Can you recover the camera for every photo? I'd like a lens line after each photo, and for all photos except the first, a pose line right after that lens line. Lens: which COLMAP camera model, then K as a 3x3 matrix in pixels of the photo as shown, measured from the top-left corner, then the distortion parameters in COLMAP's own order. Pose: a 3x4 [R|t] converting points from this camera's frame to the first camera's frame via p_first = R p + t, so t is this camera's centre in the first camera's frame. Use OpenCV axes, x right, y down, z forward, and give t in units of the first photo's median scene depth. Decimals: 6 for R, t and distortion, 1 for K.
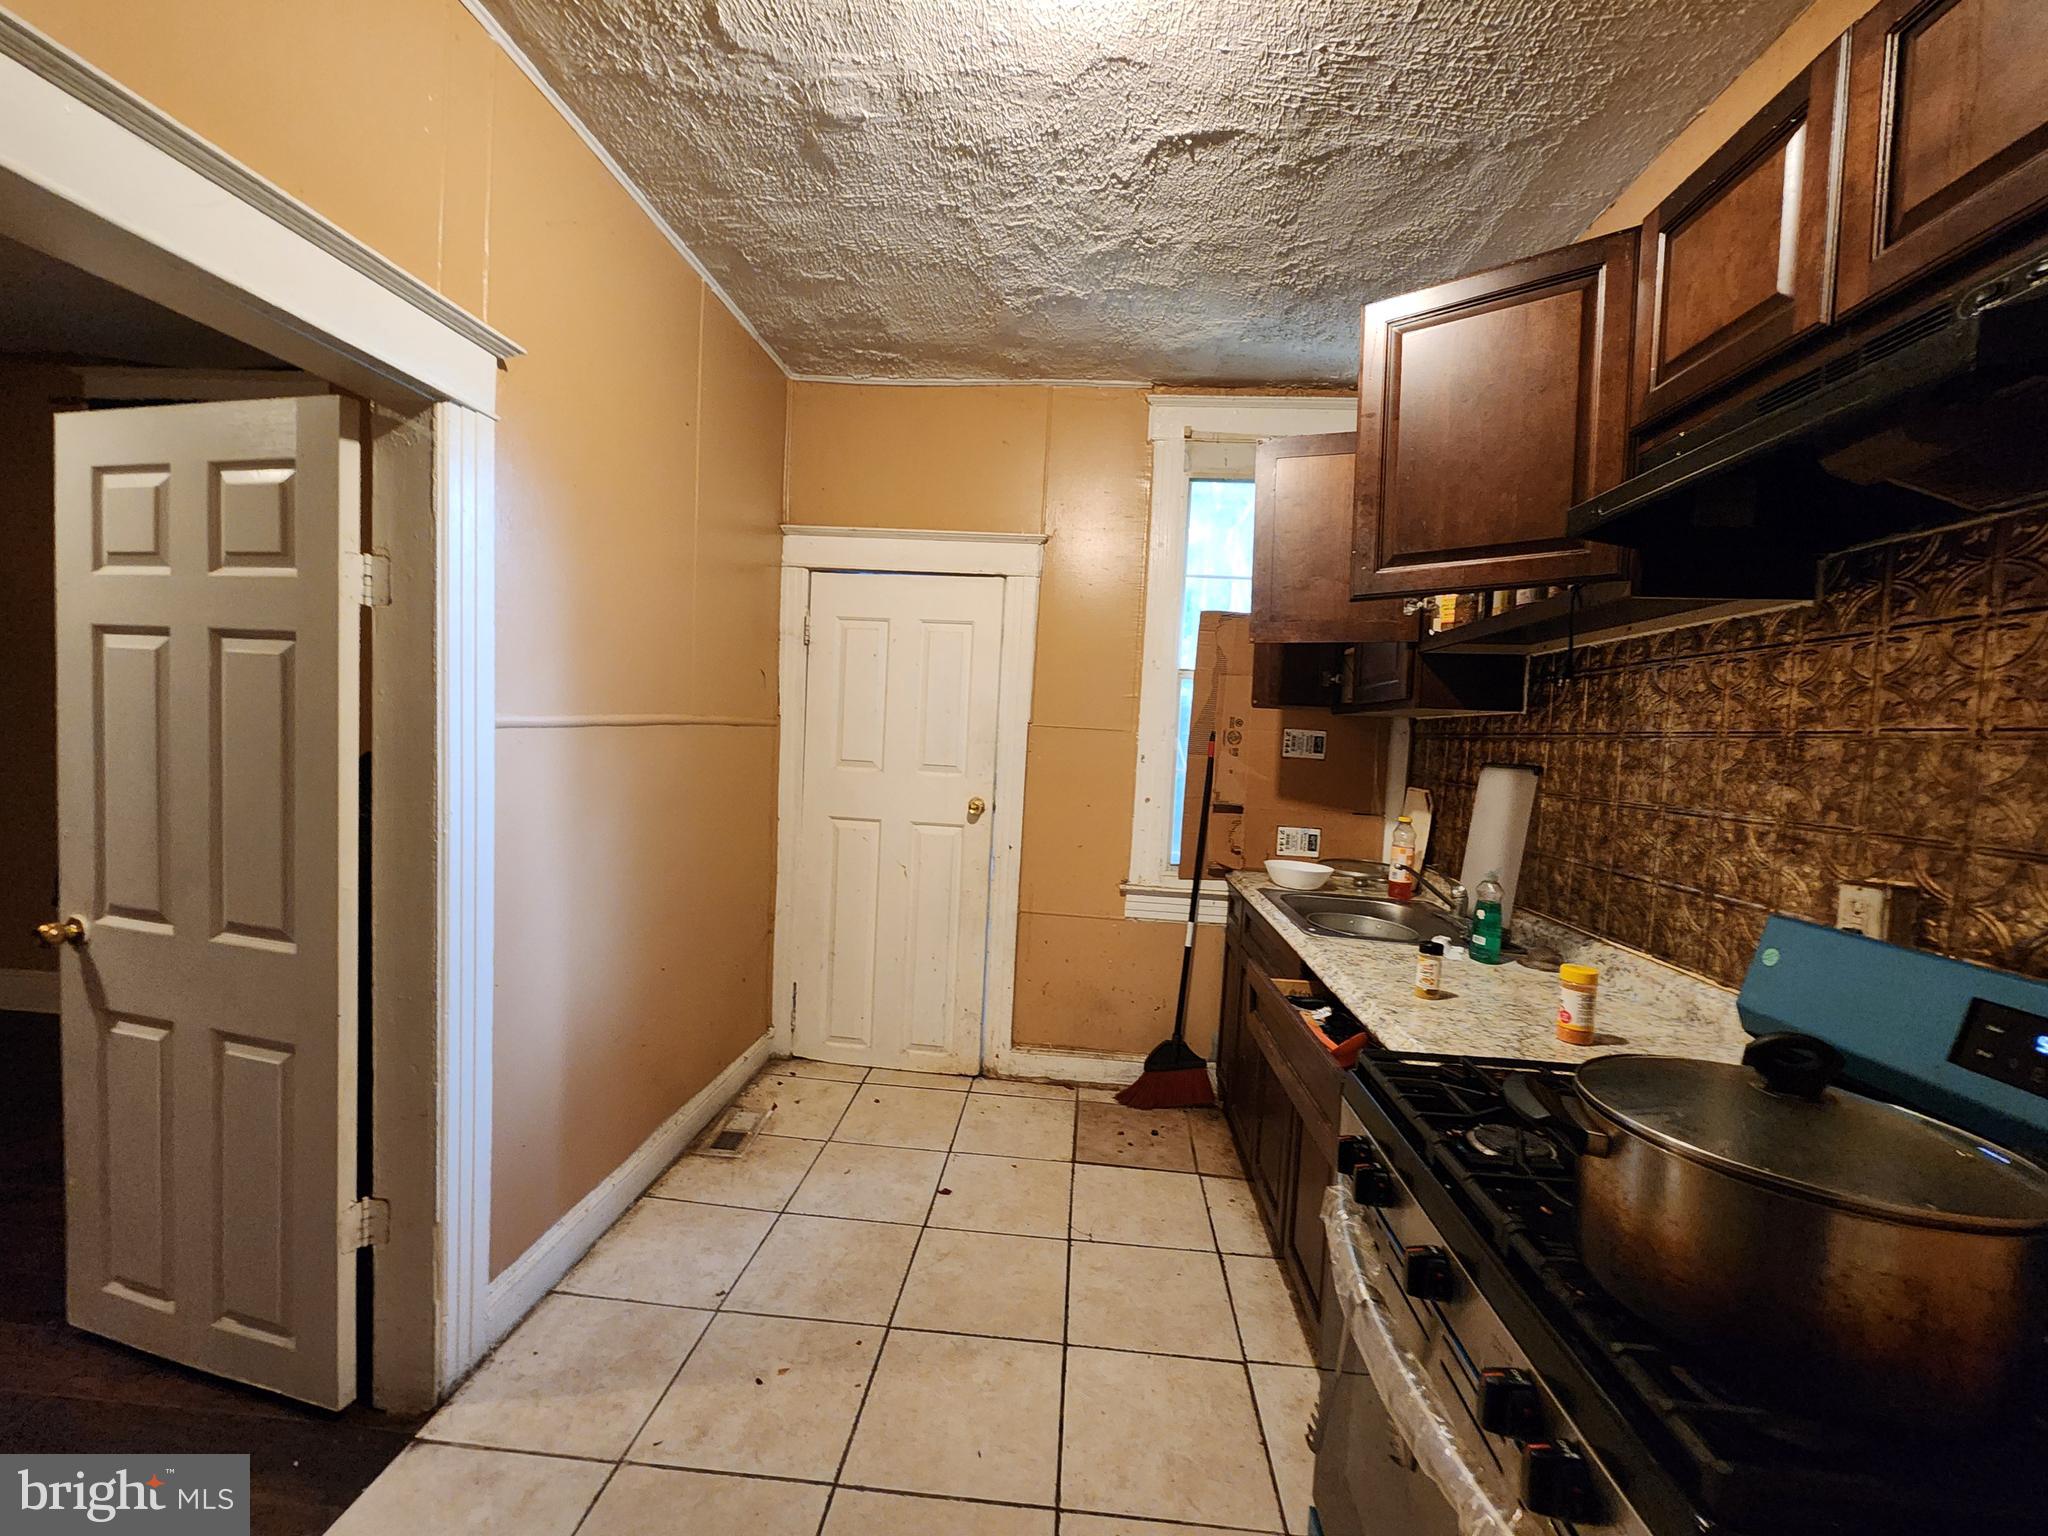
lens RADIAL K [[830.0, 0, 1030.6], [0, 830.0, 776.1], [0, 0, 1]] dist [-0.004248, 0.001555]
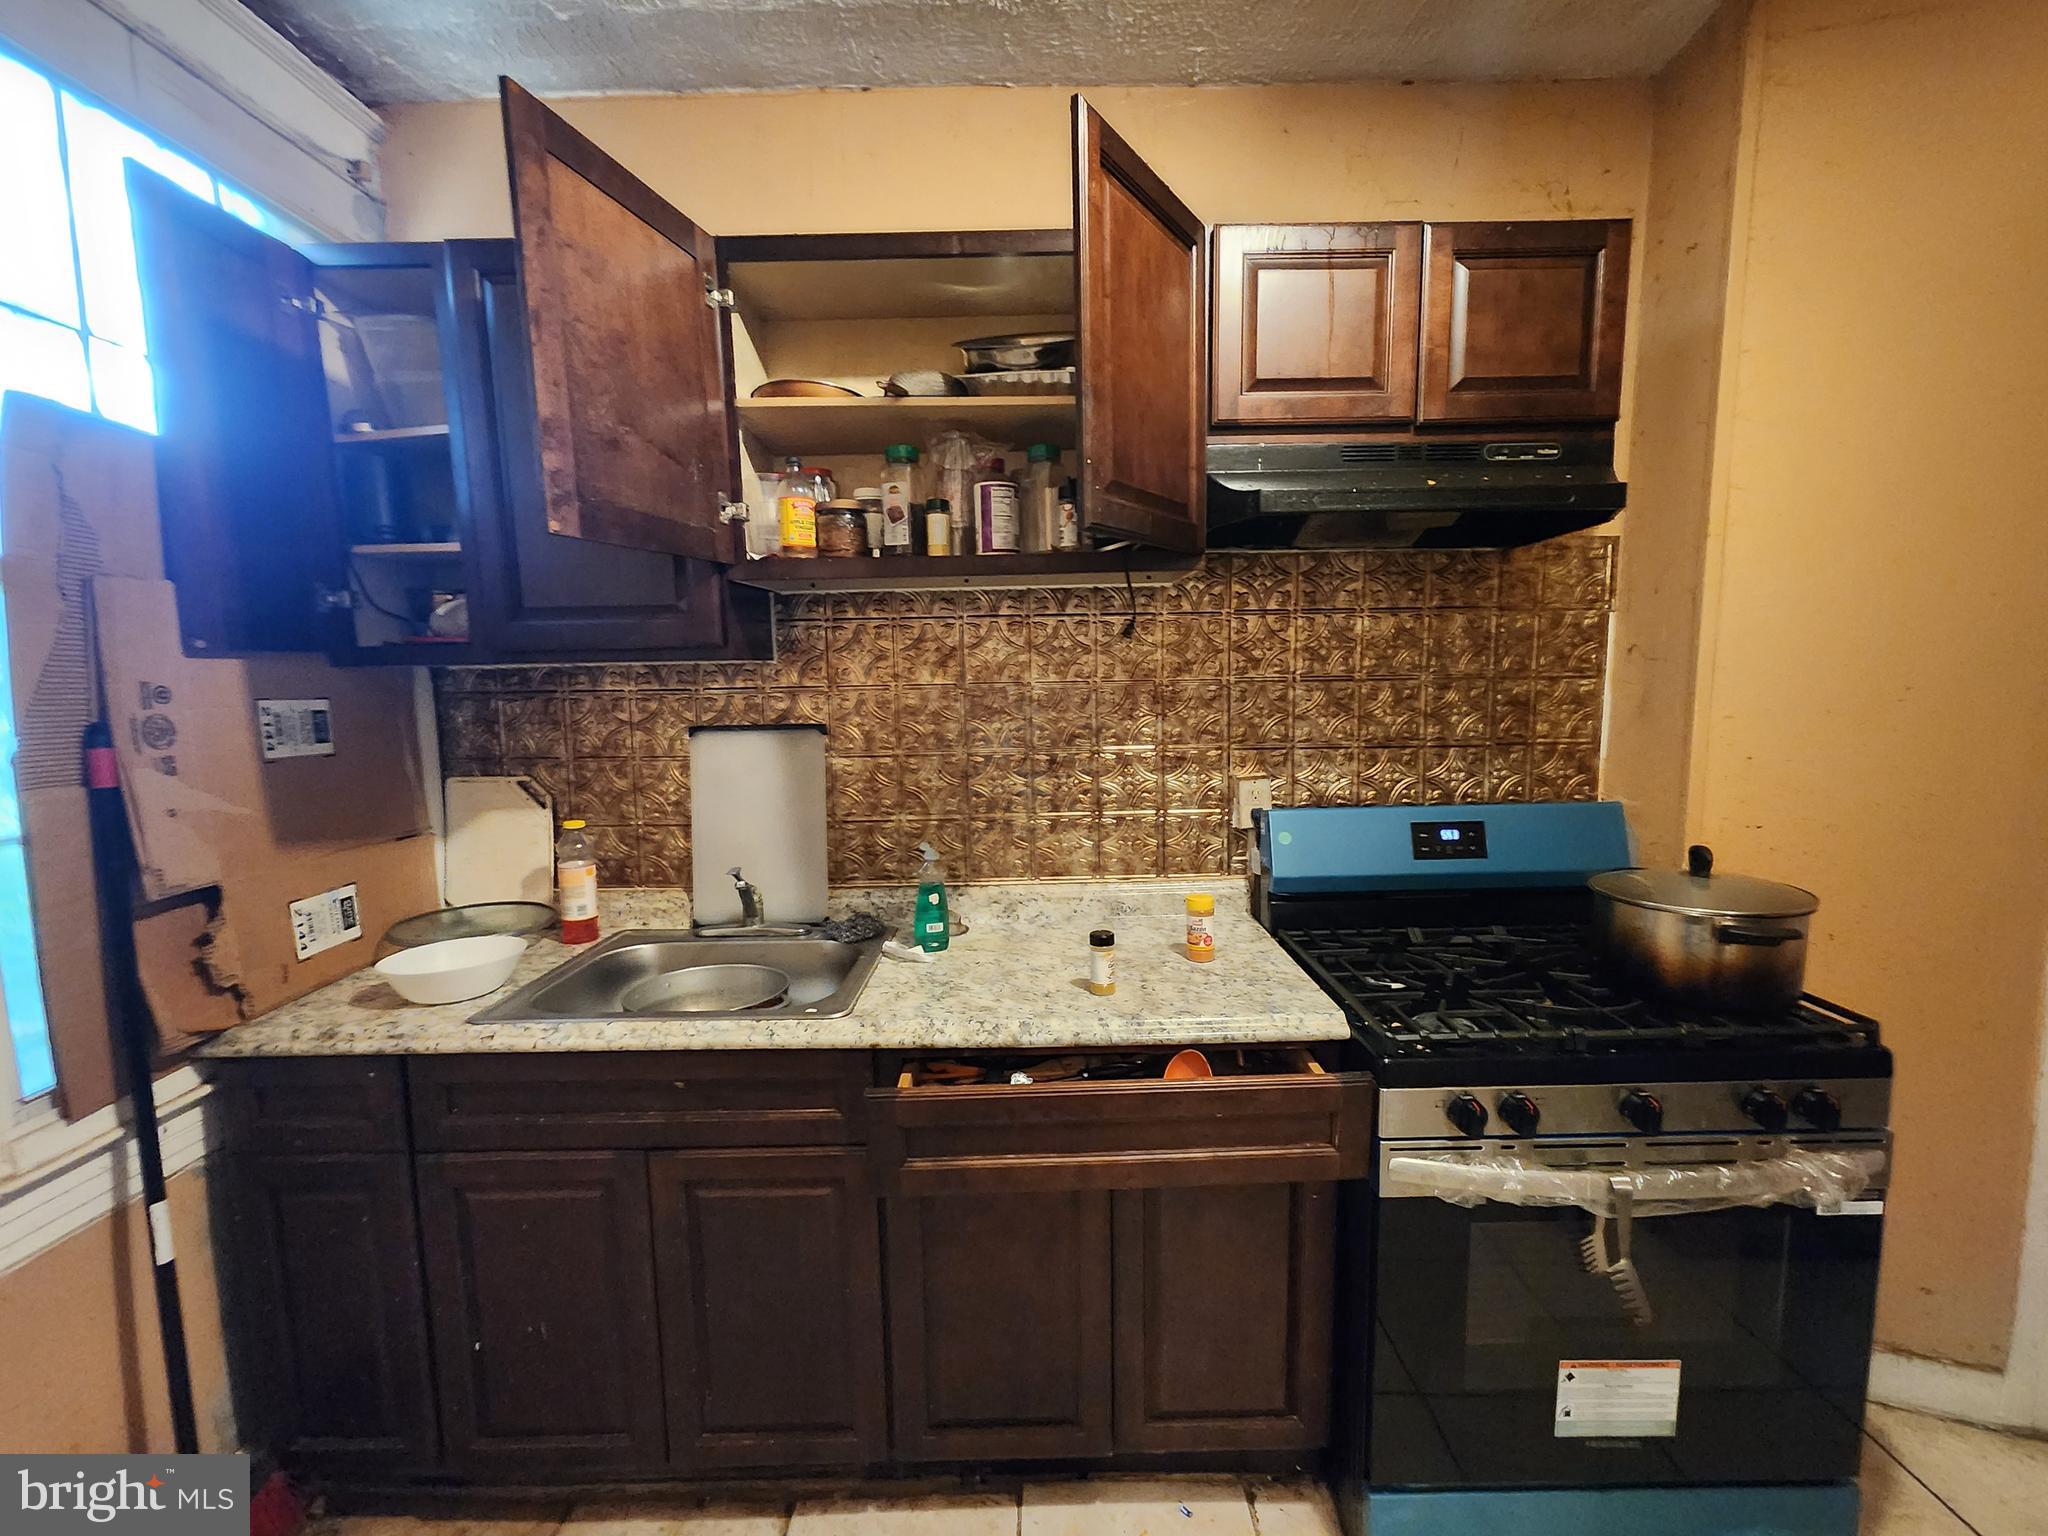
lens RADIAL K [[830.0, 0, 1030.0], [0, 830.0, 778.7], [0, 0, 1]] dist [-0.004248, 0.001555]
pose [[-0.069769, -0.168220, 0.983277, -0.218808], [0.066374, 0.982712, 0.172833, -0.073844], [-0.995353, 0.077322, -0.057398, 0.666588]]
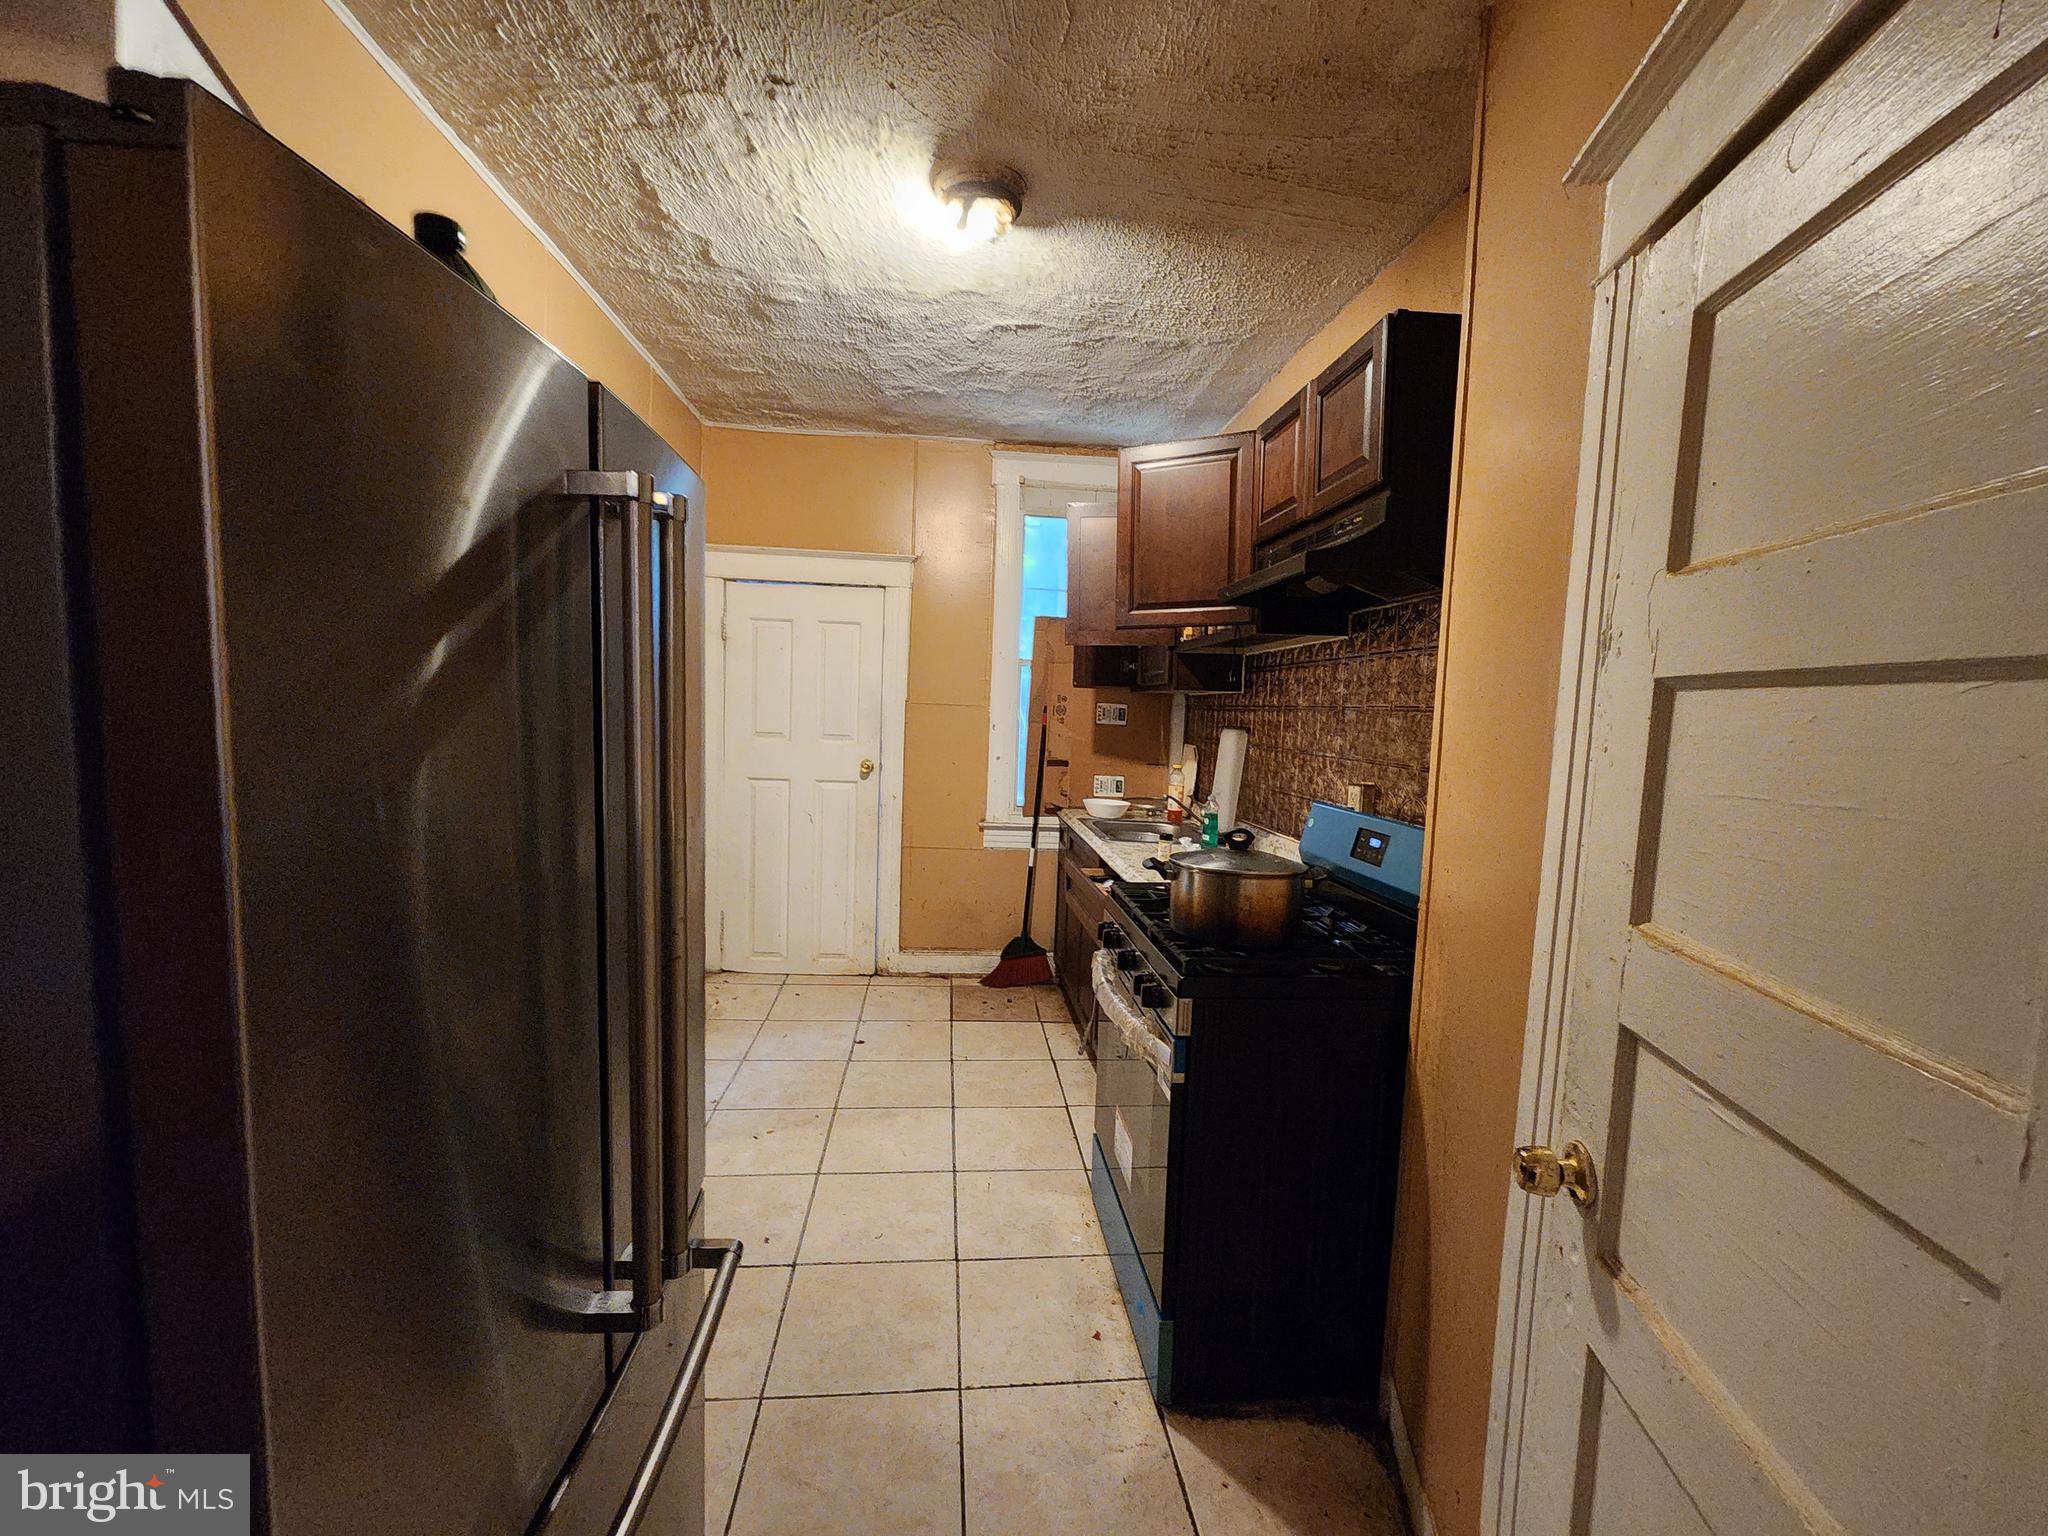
lens RADIAL K [[830.0, 0, 1041.1], [0, 830.0, 780.3], [0, 0, 1]] dist [-0.004248, 0.001555]
pose [[0.982016, -0.030005, 0.186398, -0.046089], [0.021806, 0.998709, 0.045885, 0.005493], [-0.187534, -0.040995, 0.981402, -0.359313]]
